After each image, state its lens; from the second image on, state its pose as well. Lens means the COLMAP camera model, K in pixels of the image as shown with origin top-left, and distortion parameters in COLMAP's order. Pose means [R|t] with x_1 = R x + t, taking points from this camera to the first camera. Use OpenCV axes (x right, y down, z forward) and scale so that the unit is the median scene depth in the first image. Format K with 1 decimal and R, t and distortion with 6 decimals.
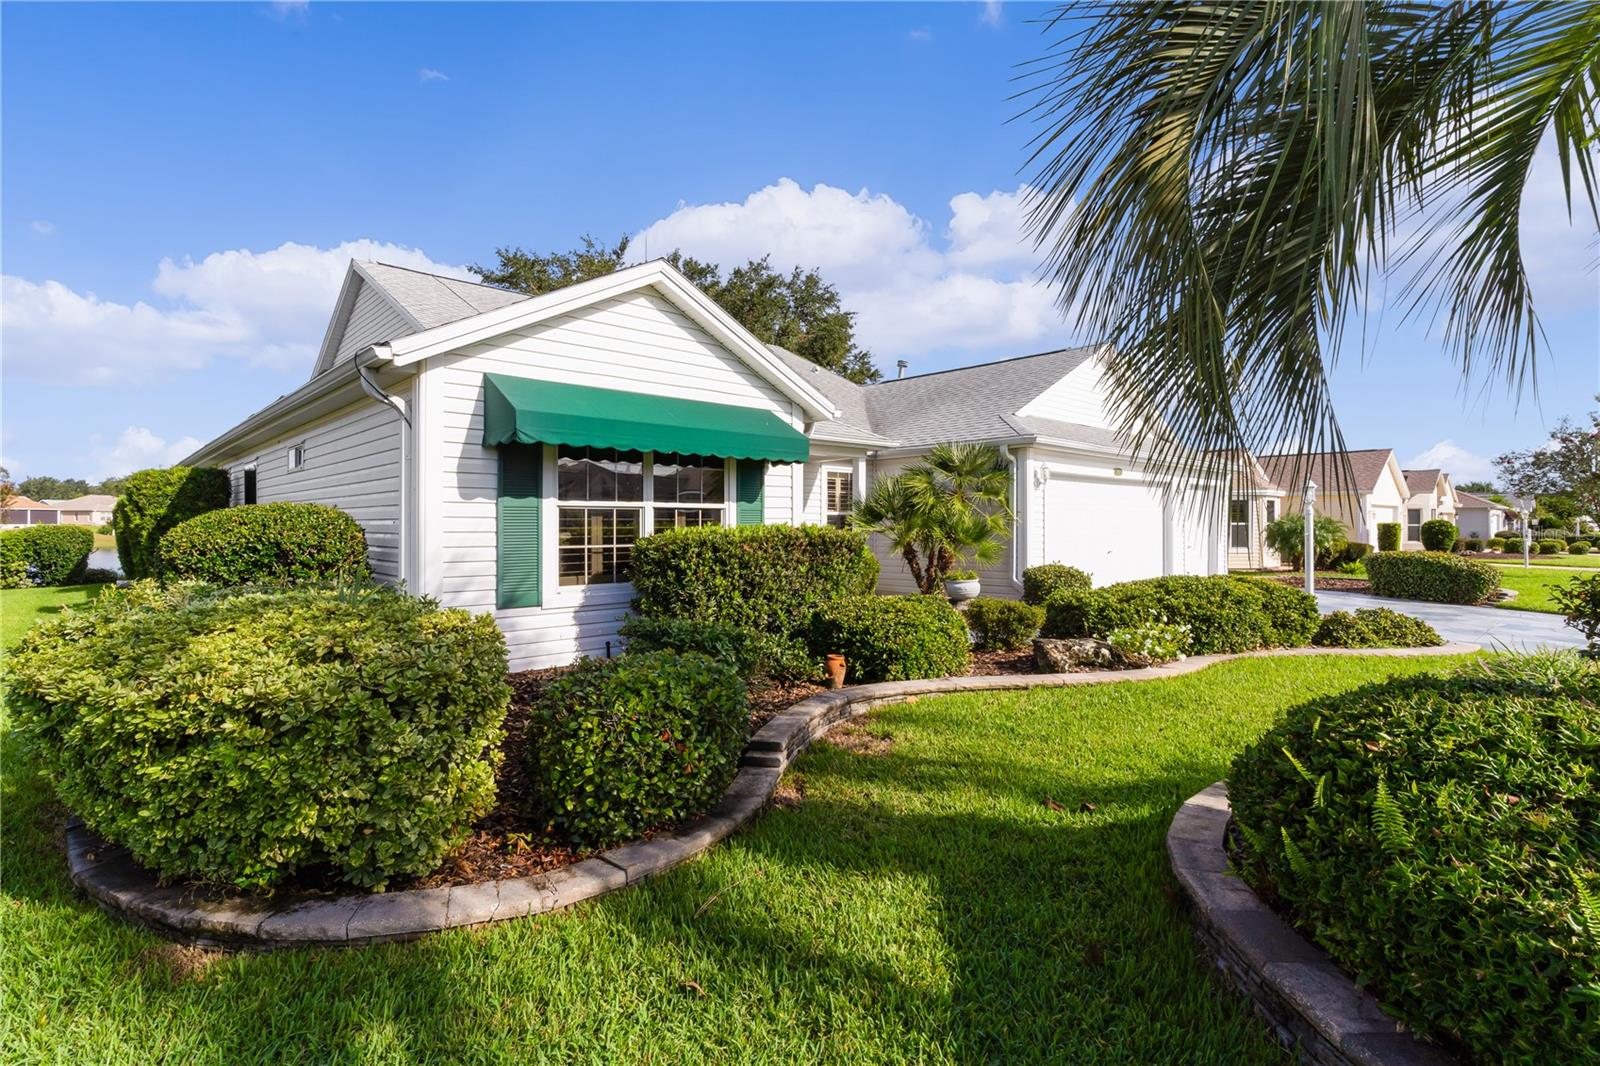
lens RADIAL K [[761.7, 0, 795.0], [0, 761.7, 525.7], [0, 0, 1]] dist [0.000154, 0.000045]
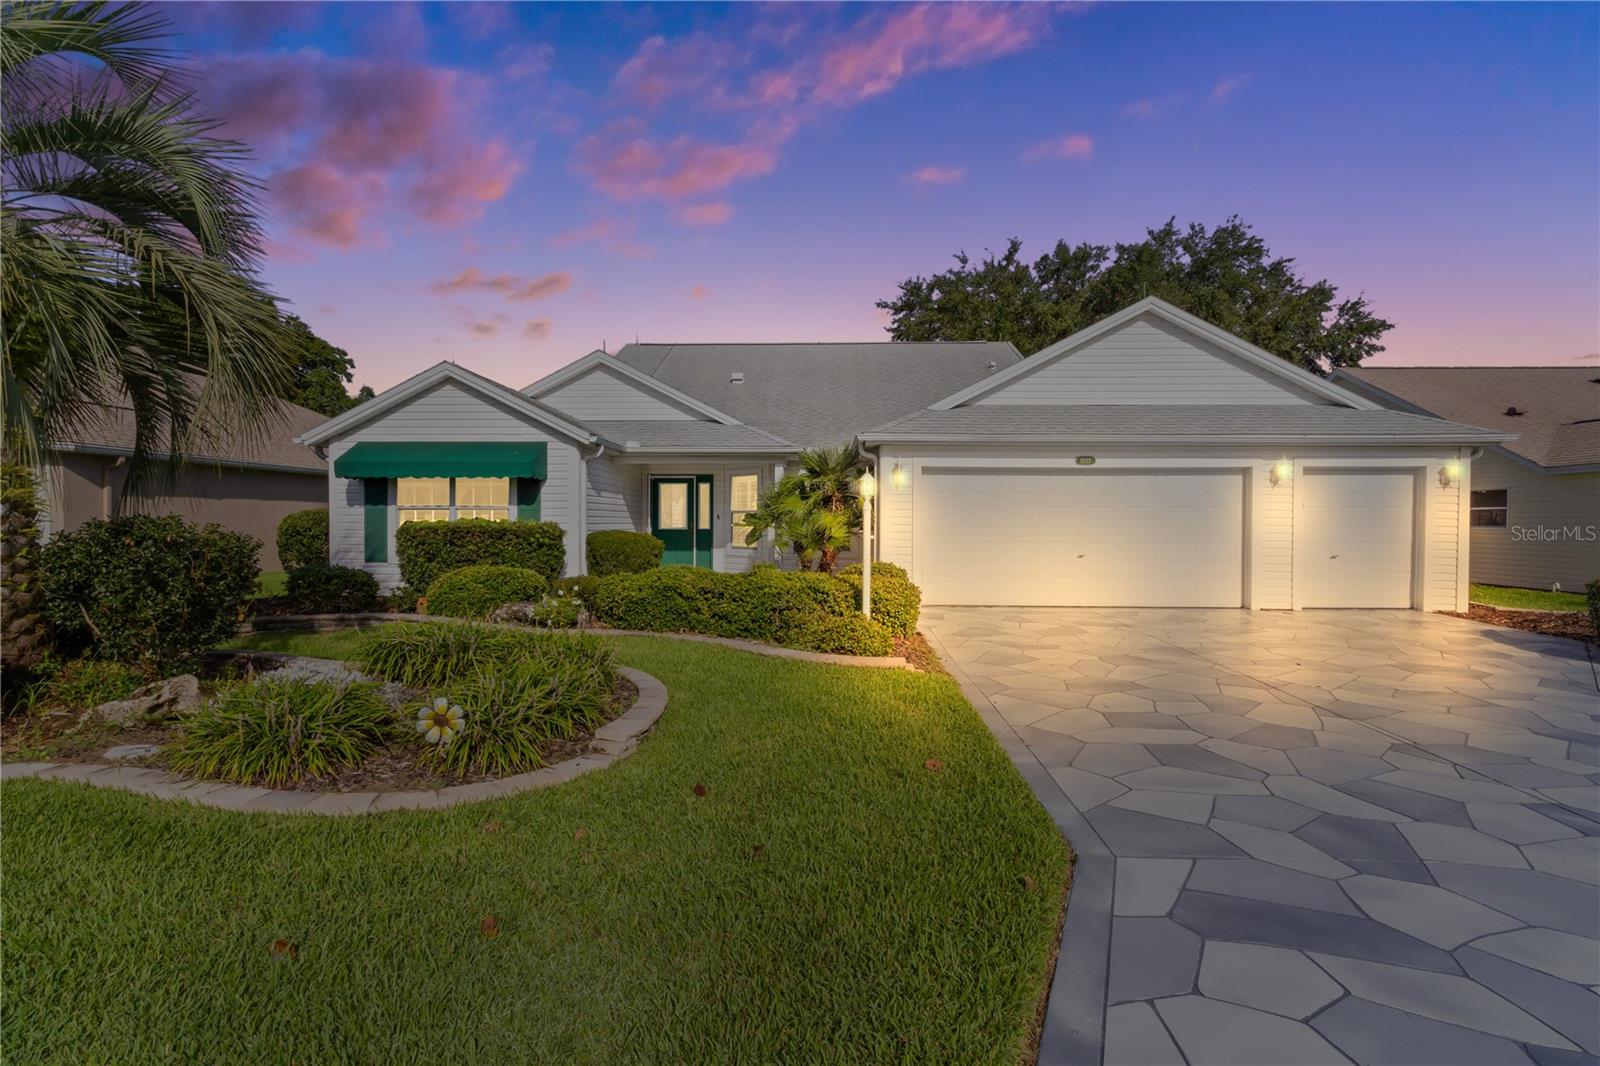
lens RADIAL K [[761.7, 0, 795.0], [0, 761.7, 525.7], [0, 0, 1]] dist [0.000154, 0.000045]
pose [[0.696639, 0.011832, -0.717324, 0.479216], [-0.008446, 0.999930, 0.008291, -0.002103], [0.717372, 0.000283, 0.696690, 0.112659]]
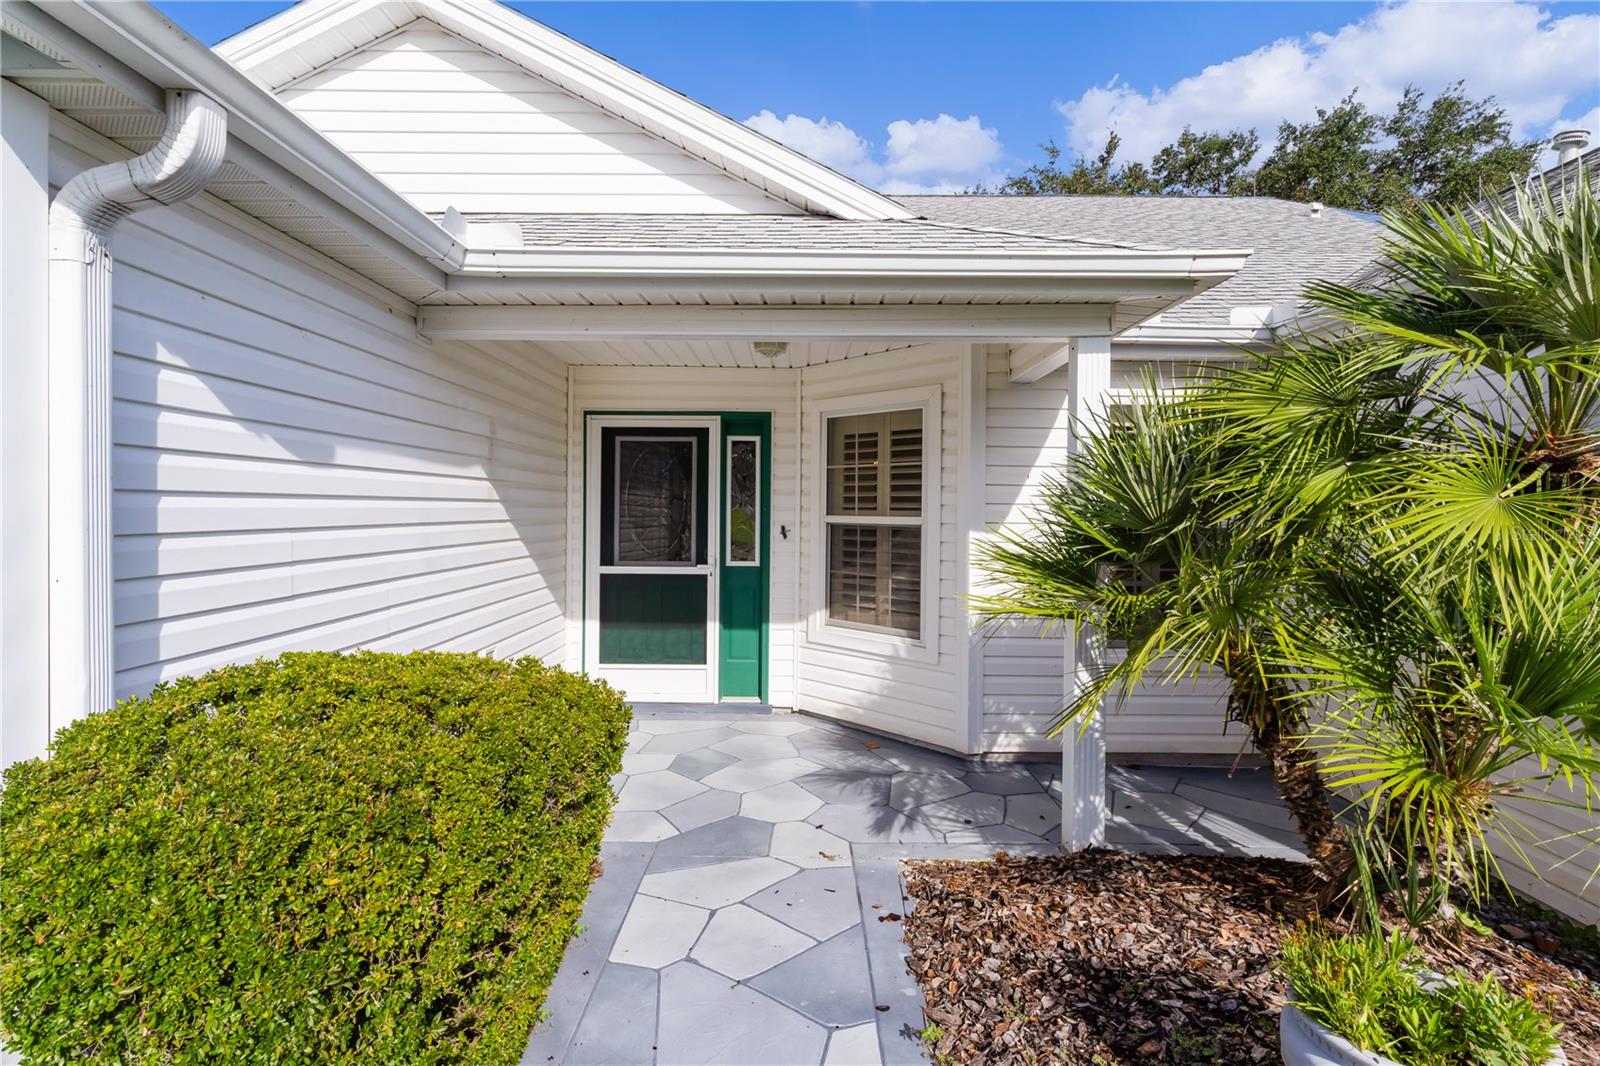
lens RADIAL K [[761.7, 0, 795.0], [0, 761.7, 525.7], [0, 0, 1]] dist [0.000154, 0.000045]
pose [[0.728248, 0.022368, -0.684949, 0.105351], [-0.011082, 0.999721, 0.020866, -0.011718], [0.685224, -0.007605, 0.728292, 0.368229]]
